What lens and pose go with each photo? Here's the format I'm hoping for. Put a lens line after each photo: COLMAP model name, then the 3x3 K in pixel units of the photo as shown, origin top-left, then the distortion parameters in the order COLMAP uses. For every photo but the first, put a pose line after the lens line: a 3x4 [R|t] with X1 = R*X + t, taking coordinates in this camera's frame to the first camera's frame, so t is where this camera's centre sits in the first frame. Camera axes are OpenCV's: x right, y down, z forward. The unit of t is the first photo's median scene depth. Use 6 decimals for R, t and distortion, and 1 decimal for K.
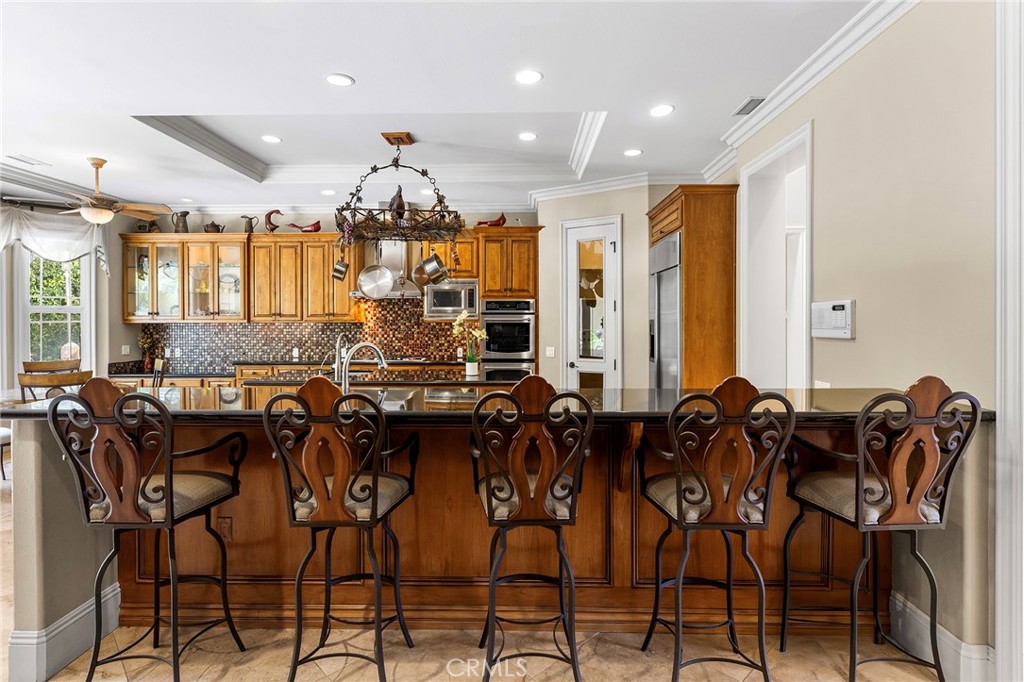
lens RADIAL K [[510.1, 0, 530.1], [0, 510.1, 324.9], [0, 0, 1]] dist [0.001592, -0.000085]
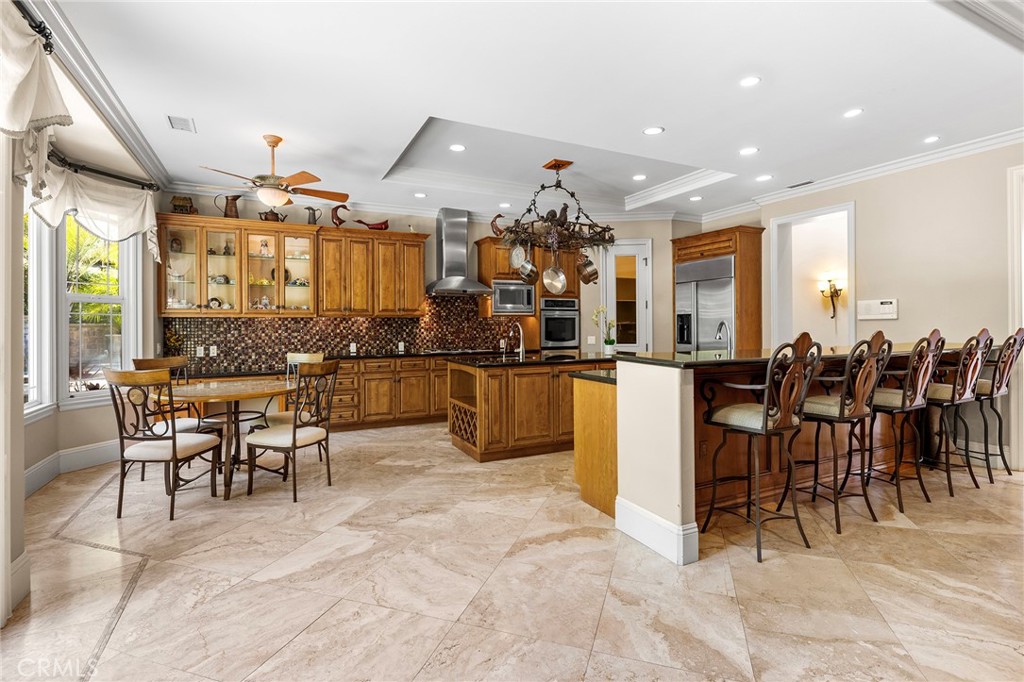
lens RADIAL K [[469.0, 0, 514.1], [0, 469.0, 324.0], [0, 0, 1]] dist [-0.002090, -0.000404]
pose [[0.893870, -0.002811, 0.448316, -0.653075], [0.007107, 0.999944, -0.007899, 0.019377], [-0.448269, 0.010247, 0.893840, 0.033549]]
